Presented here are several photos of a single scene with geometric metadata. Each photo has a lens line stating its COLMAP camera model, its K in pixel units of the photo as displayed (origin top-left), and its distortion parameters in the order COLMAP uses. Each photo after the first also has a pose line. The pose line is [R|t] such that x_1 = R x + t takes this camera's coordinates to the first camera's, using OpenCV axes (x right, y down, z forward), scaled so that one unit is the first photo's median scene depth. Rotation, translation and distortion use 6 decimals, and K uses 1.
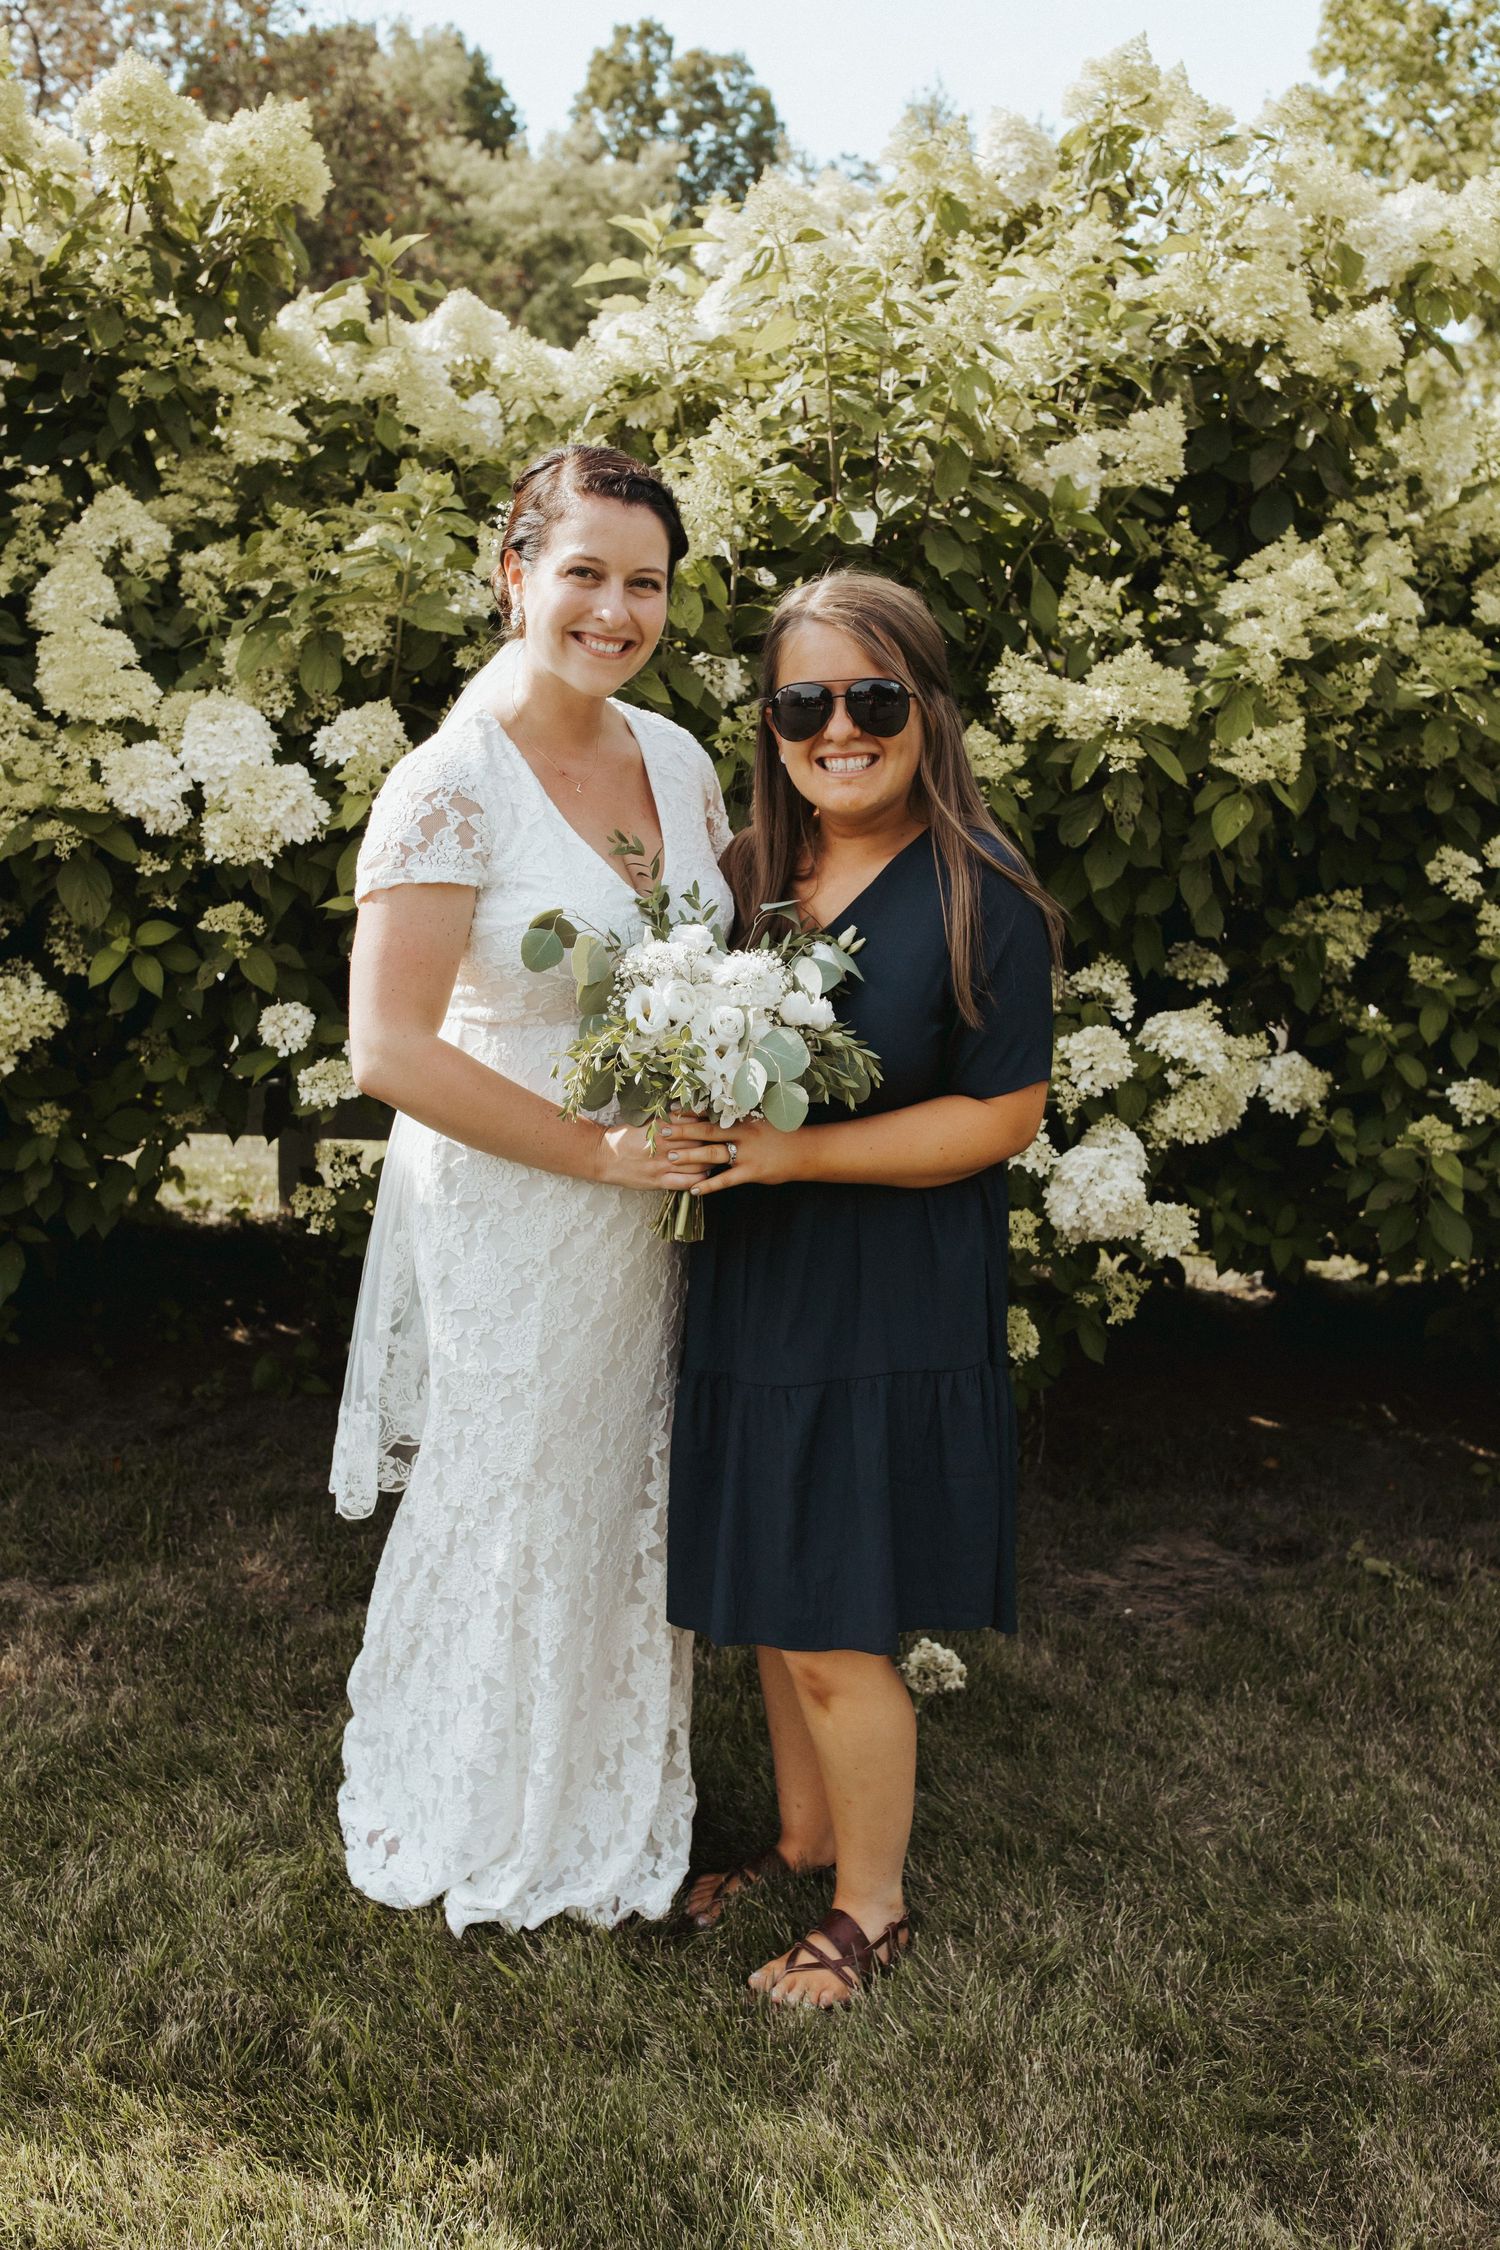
lens RADIAL K [[2098.6, 0, 739.9], [0, 2098.6, 1123.8], [0, 0, 1]] dist [0.005303, -0.001565]
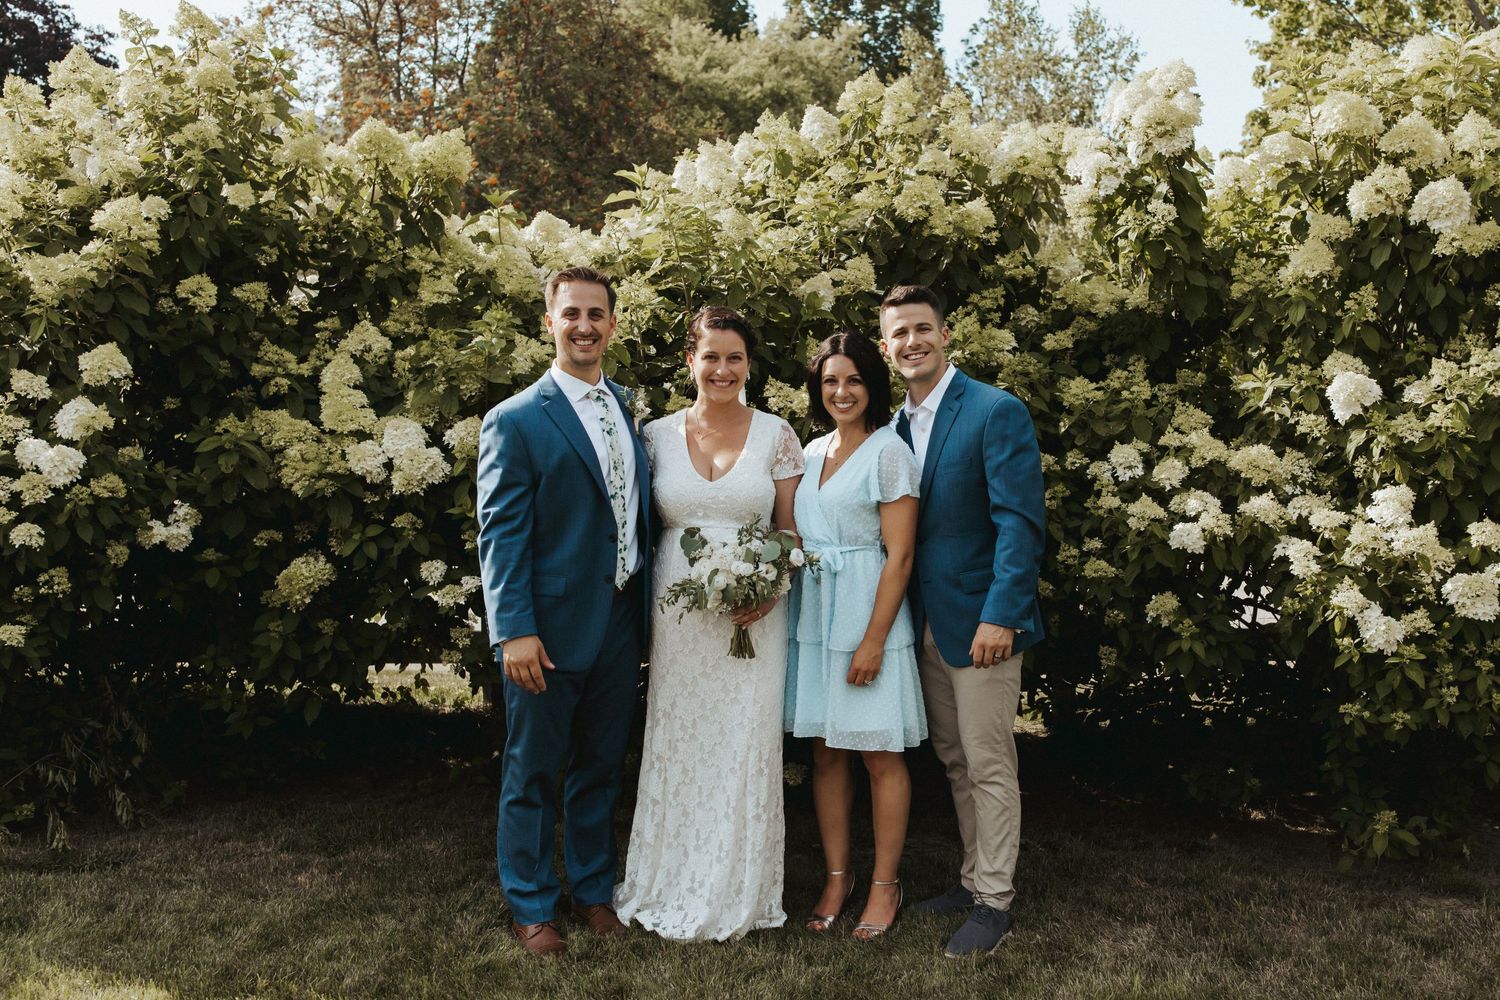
lens RADIAL K [[1614.1, 0, 840.9], [0, 1614.1, 540.7], [0, 0, 1]] dist [0.007713, -0.009883]
pose [[0.996617, -0.045047, -0.068736, 0.273385], [0.036575, 0.992114, -0.119888, 0.119513], [0.073594, 0.116968, 0.990405, -0.518480]]
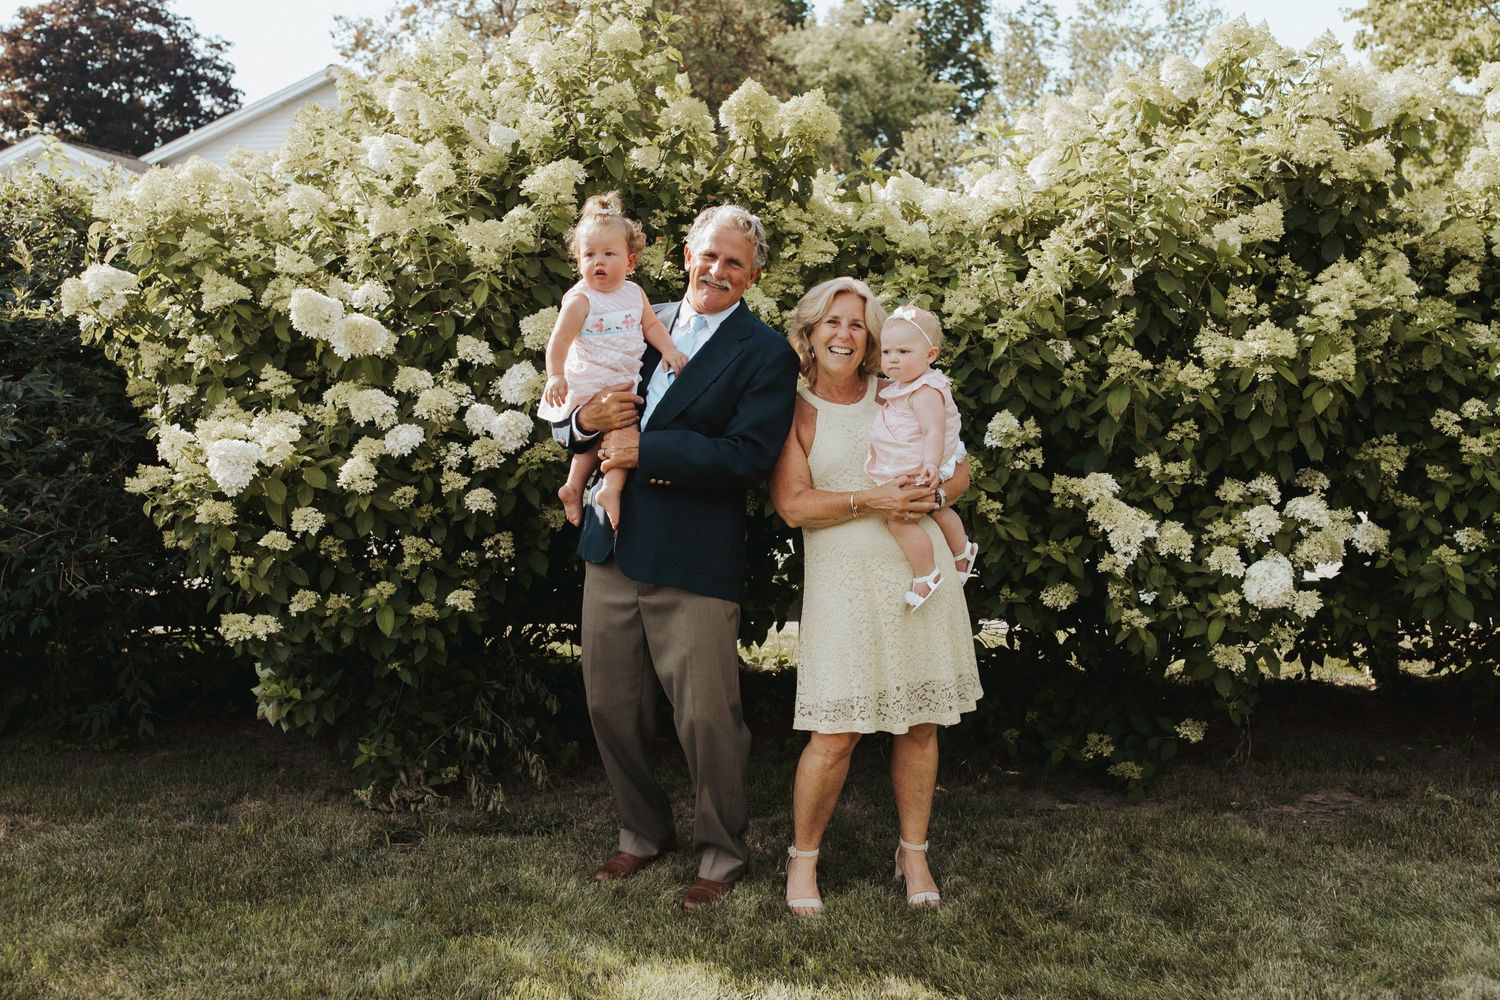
lens RADIAL K [[1513.0, 0, 792.5], [0, 1513.0, 512.3], [0, 0, 1]] dist [0.007268, -0.008149]
pose [[0.990345, -0.060854, -0.124555, -0.086963], [0.046537, 0.992300, -0.114784, 0.095329], [0.130581, 0.107879, 0.985551, -0.444551]]
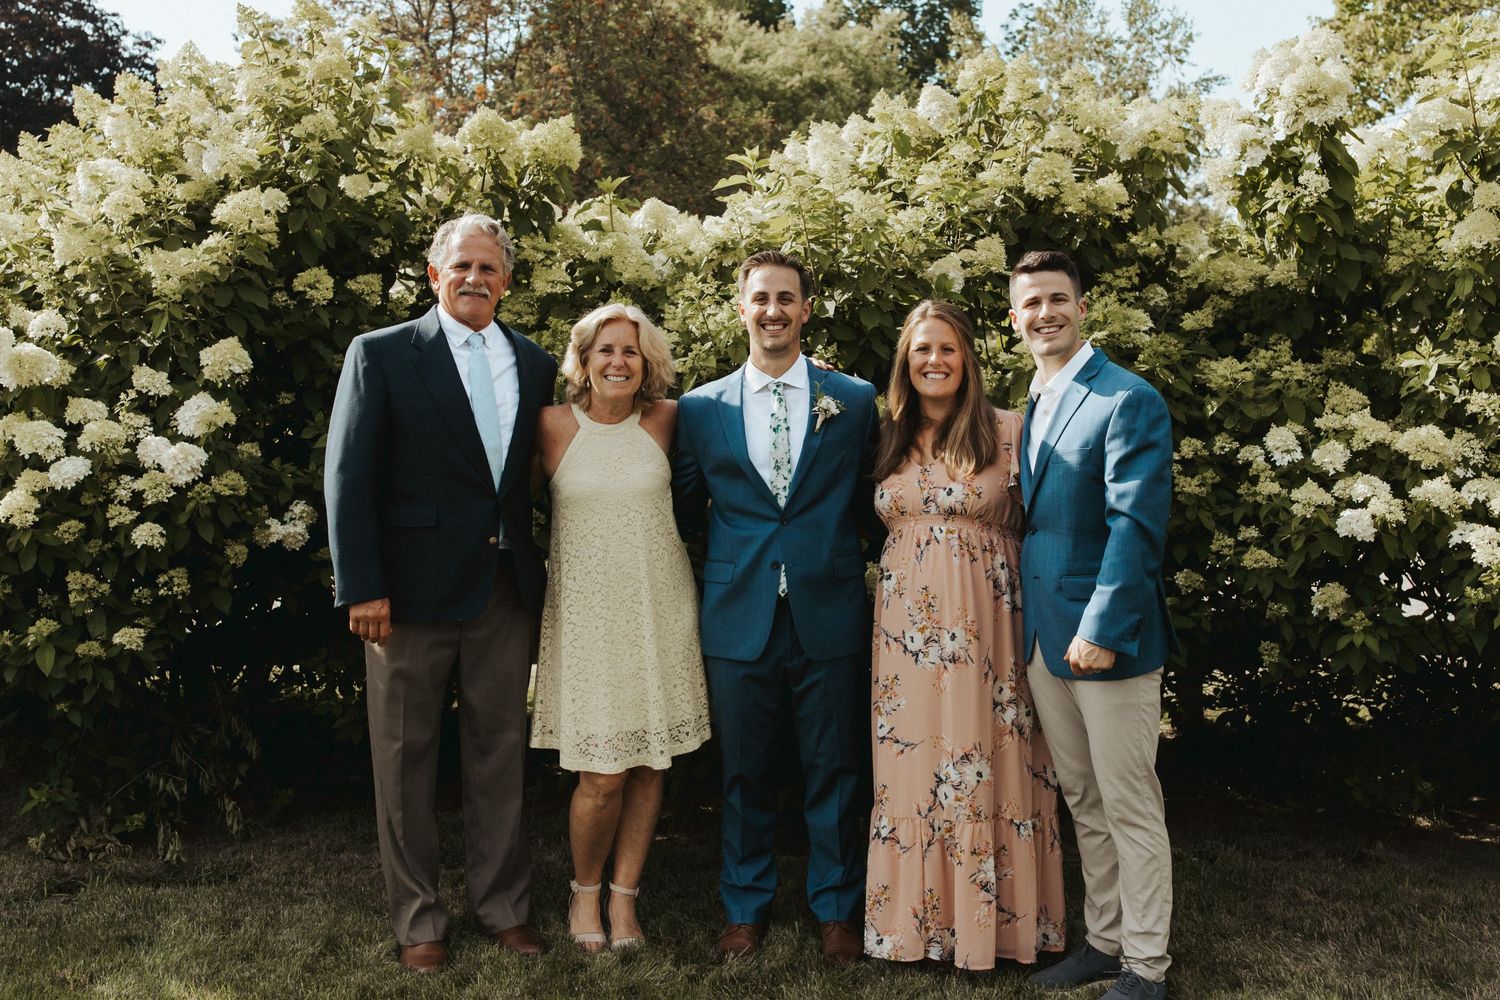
lens RADIAL K [[1648.8, 0, 804.4], [0, 1648.8, 446.0], [0, 0, 1]] dist [0.013254, -0.031764]
pose [[0.992002, -0.061578, -0.110182, 0.182831], [0.041637, 0.983706, -0.174895, 0.113614], [0.119156, 0.168908, 0.978403, -0.493348]]
